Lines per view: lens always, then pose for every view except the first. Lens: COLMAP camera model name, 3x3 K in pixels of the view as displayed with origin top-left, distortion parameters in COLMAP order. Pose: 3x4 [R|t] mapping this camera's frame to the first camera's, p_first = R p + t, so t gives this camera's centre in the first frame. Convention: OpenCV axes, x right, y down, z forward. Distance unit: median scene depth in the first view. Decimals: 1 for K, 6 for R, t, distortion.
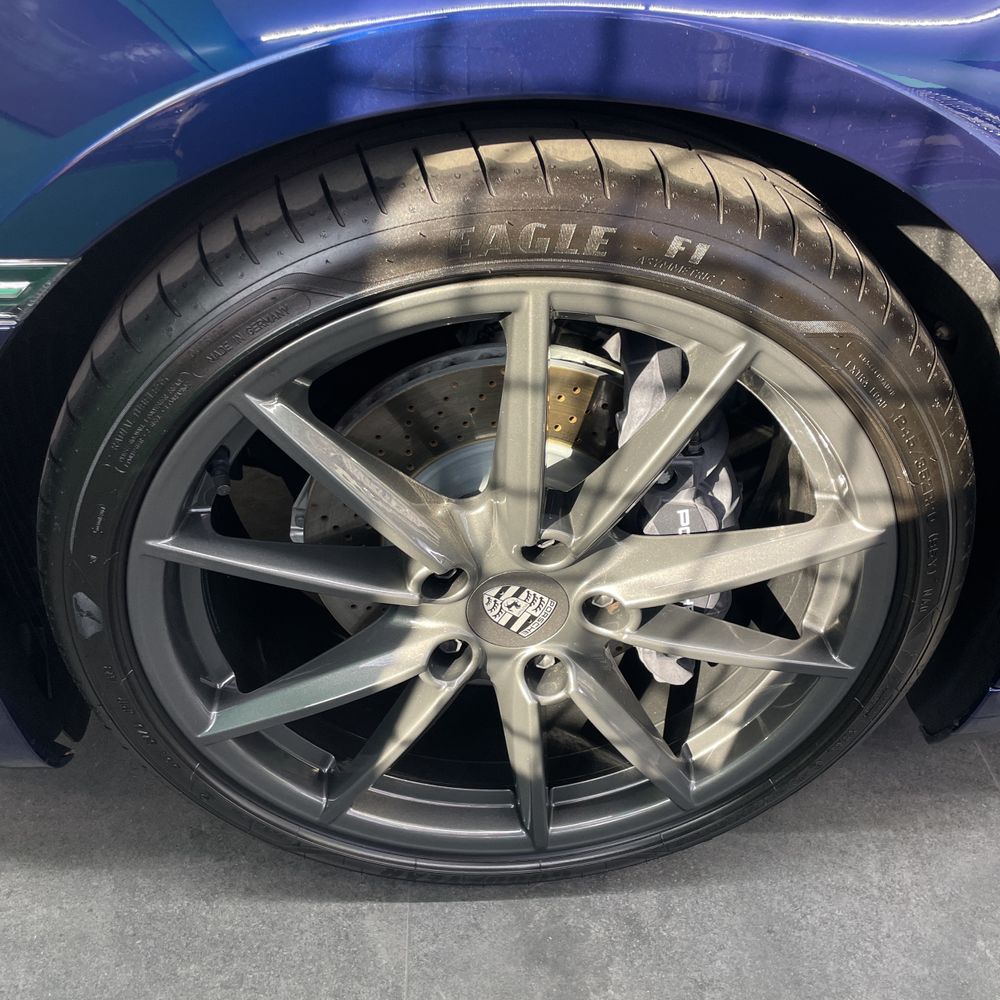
lens RADIAL K [[1028.9, 0, 500.0], [0, 1028.9, 500.0], [0, 0, 1]] dist [0.093825, -0.138360]
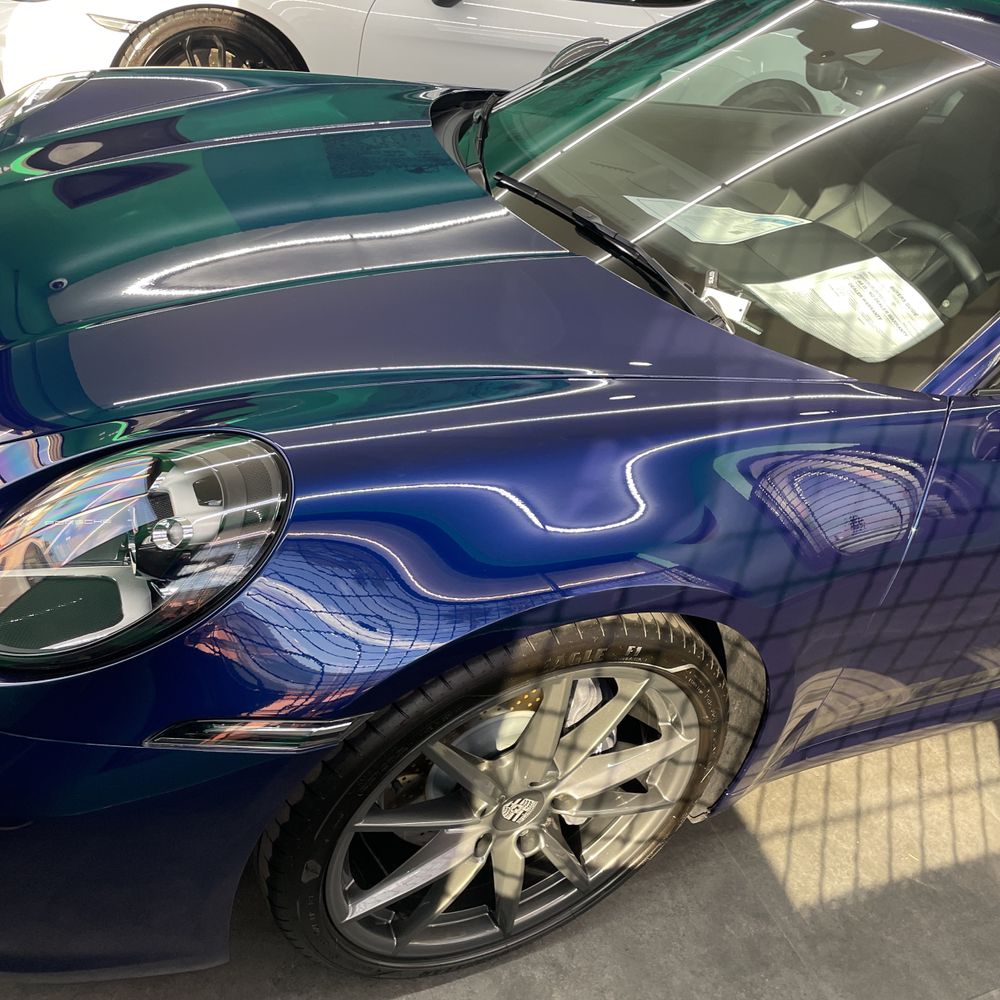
lens RADIAL K [[1028.9, 0, 500.0], [0, 1028.9, 500.0], [0, 0, 1]] dist [0.093825, -0.138360]
pose [[0.918931, -0.084490, 0.385262, -0.616010], [0.089311, 0.995989, 0.005399, -0.412699], [-0.384173, 0.029447, 0.922791, -0.625334]]
